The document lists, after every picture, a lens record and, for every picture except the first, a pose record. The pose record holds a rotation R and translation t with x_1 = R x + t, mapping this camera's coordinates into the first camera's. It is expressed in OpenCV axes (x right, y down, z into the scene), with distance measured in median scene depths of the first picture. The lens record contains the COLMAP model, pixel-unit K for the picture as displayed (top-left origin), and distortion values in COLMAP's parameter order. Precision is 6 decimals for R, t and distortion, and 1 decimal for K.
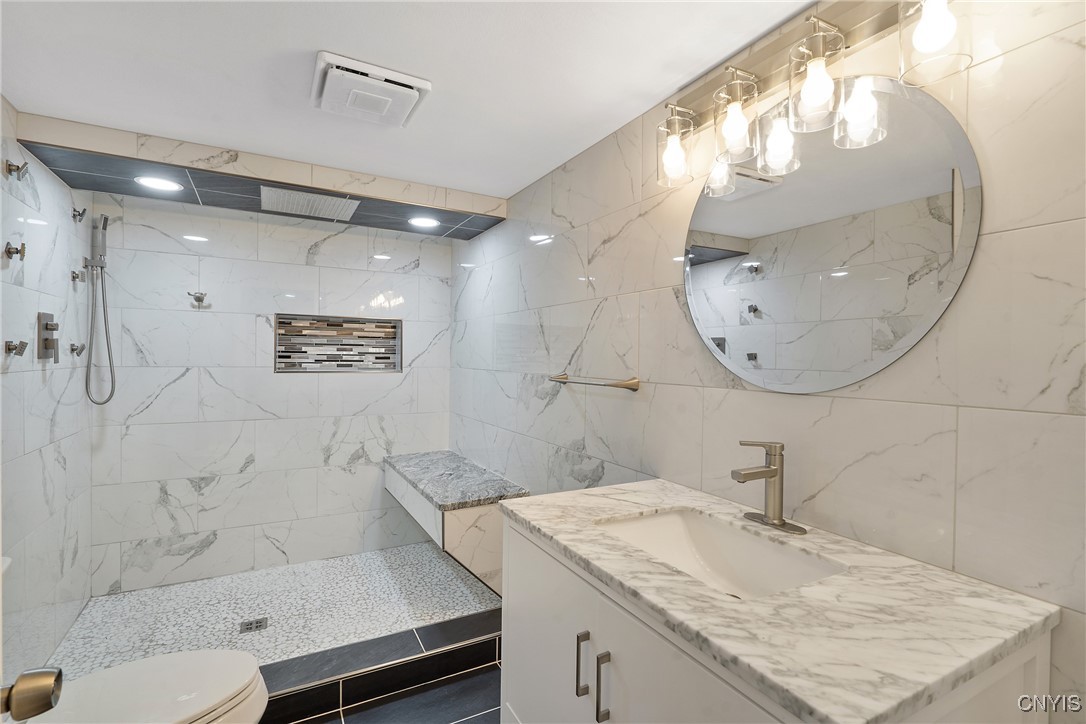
lens RADIAL K [[492.2, 0, 537.1], [0, 492.2, 363.3], [0, 0, 1]] dist [-0.003861, 0.000009]
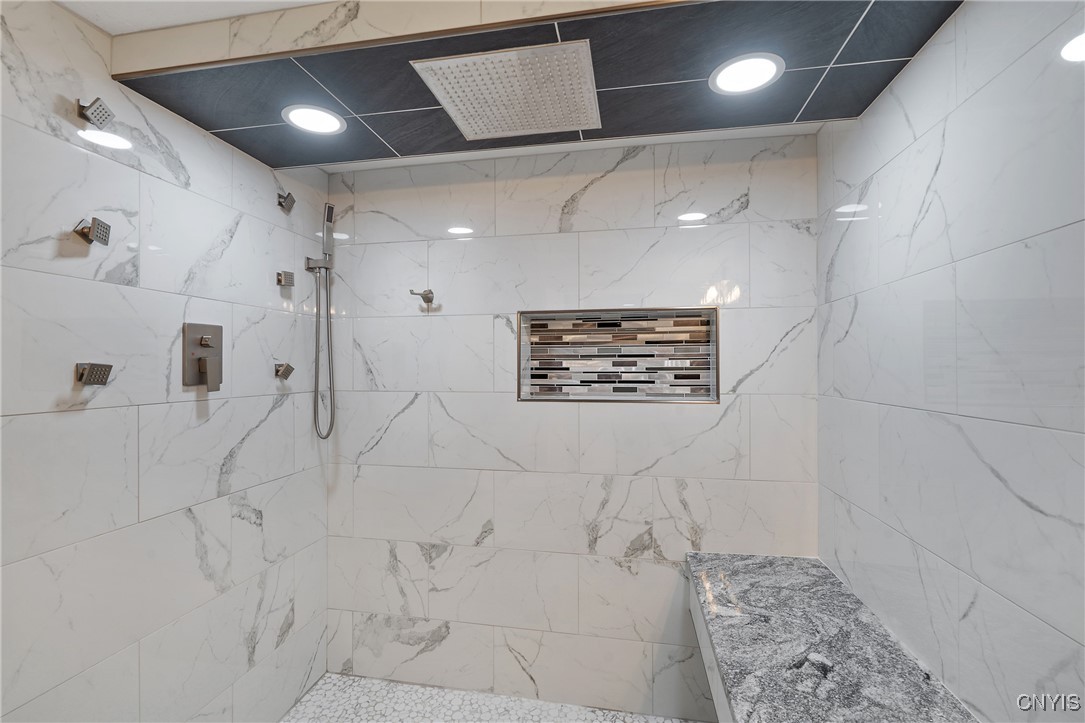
lens RADIAL K [[491.7, 0, 536.6], [0, 491.7, 362.8], [0, 0, 1]] dist [-0.003861, 0.000009]
pose [[0.768938, -0.019767, -0.639018, -0.084306], [0.003962, 0.999650, -0.026155, -0.013835], [0.639312, 0.017580, 0.768747, 0.474228]]
